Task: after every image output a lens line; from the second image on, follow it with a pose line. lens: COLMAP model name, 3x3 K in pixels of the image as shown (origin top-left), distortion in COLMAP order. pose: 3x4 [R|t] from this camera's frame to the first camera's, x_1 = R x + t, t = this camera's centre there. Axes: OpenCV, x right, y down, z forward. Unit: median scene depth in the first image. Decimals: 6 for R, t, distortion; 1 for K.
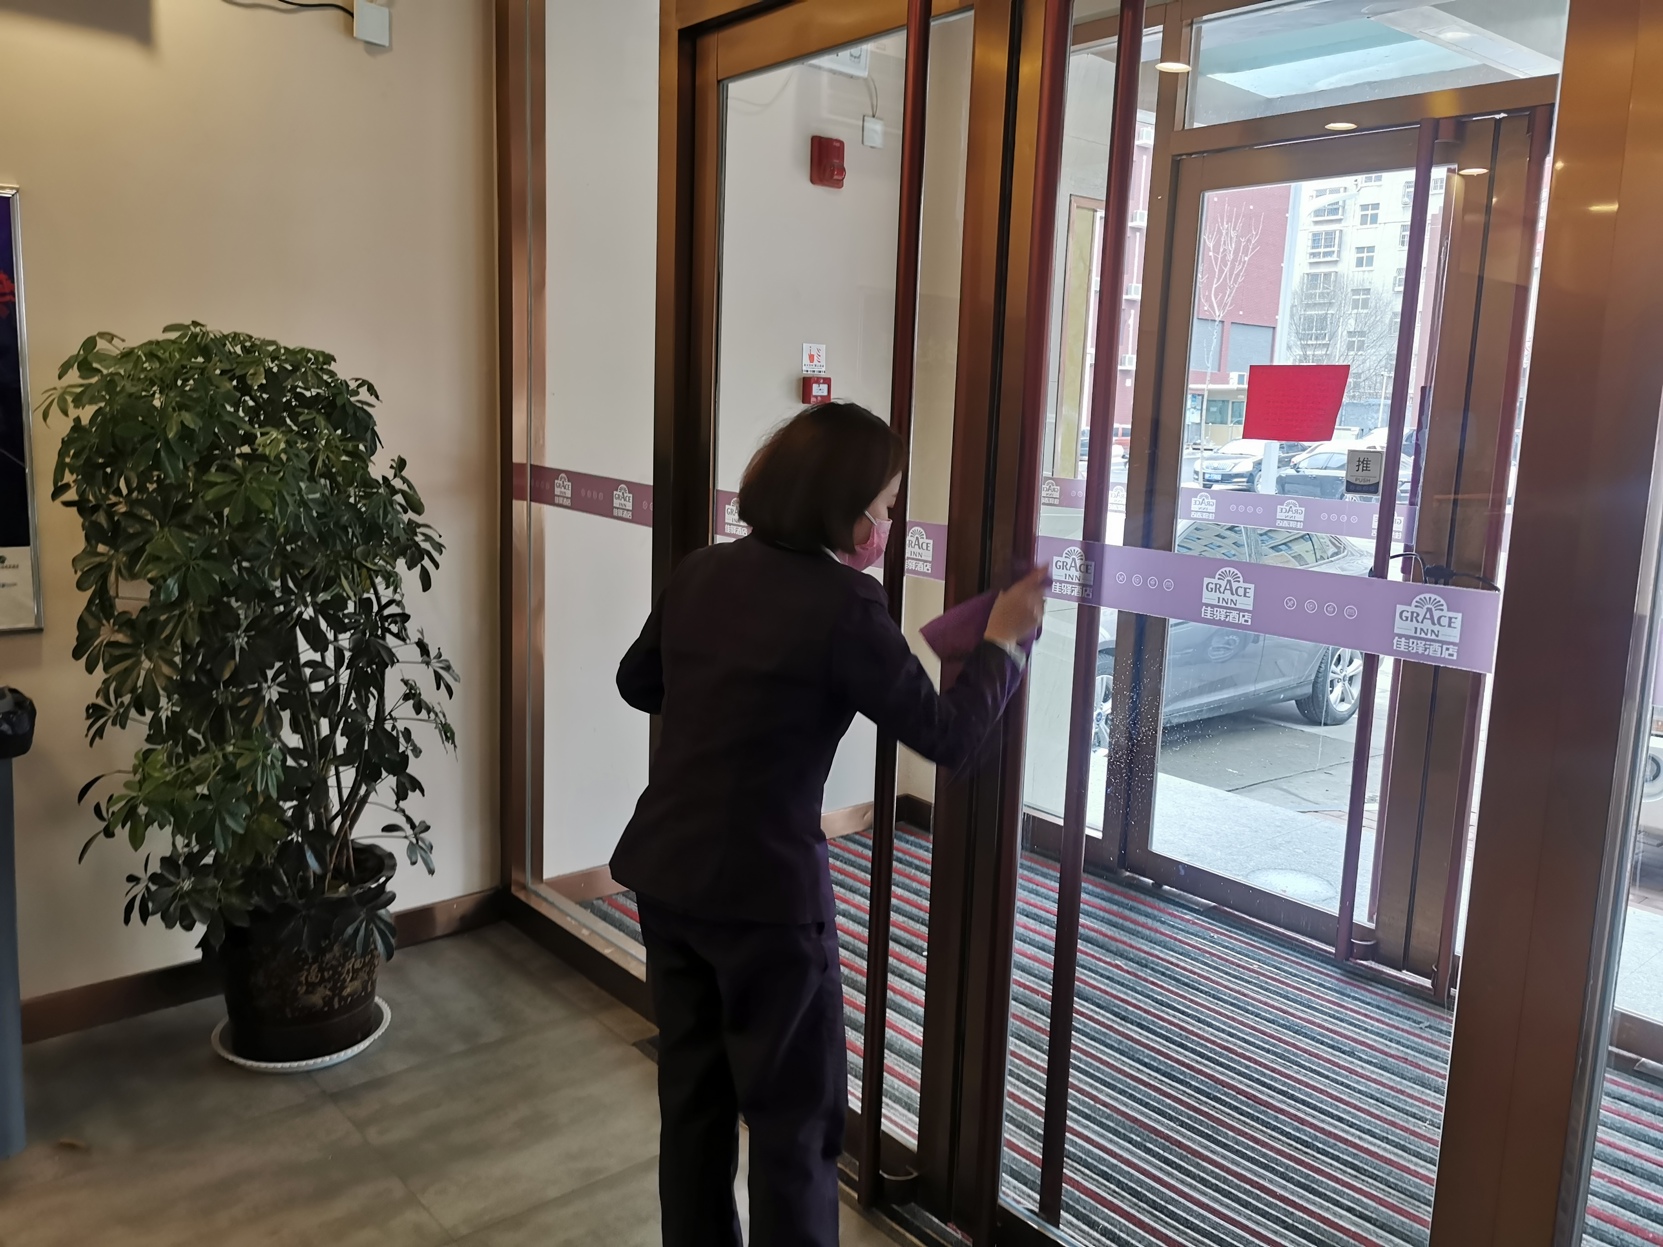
lens RADIAL K [[1318.5, 0, 830.0], [0, 1318.5, 595.1], [0, 0, 1]] dist [0.001930, -0.000390]
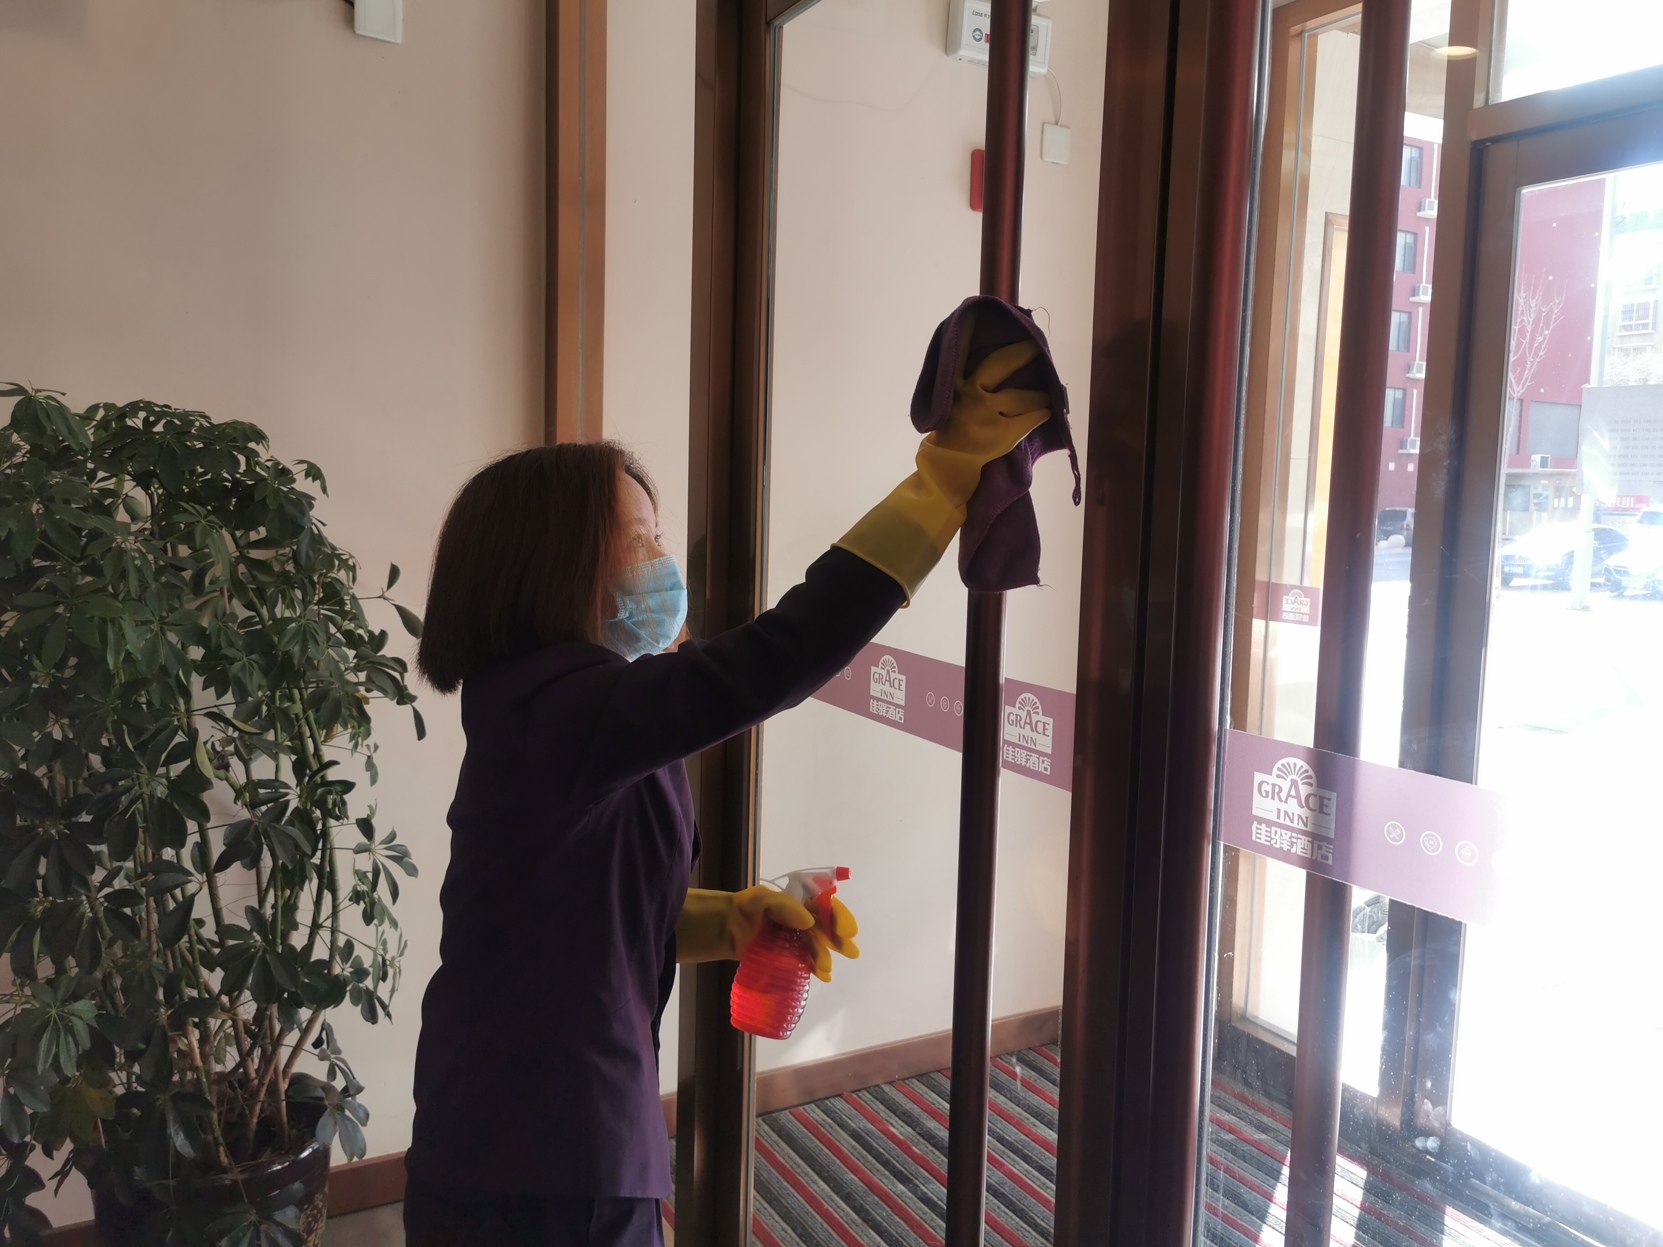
lens RADIAL K [[1318.5, 0, 830.0], [0, 1318.5, 595.1], [0, 0, 1]] dist [0.001930, -0.000390]
pose [[0.981302, 0.008292, -0.192296, 0.078110], [-0.021027, 0.997710, -0.064280, -0.047638], [0.191323, 0.067122, 0.979229, 0.336670]]
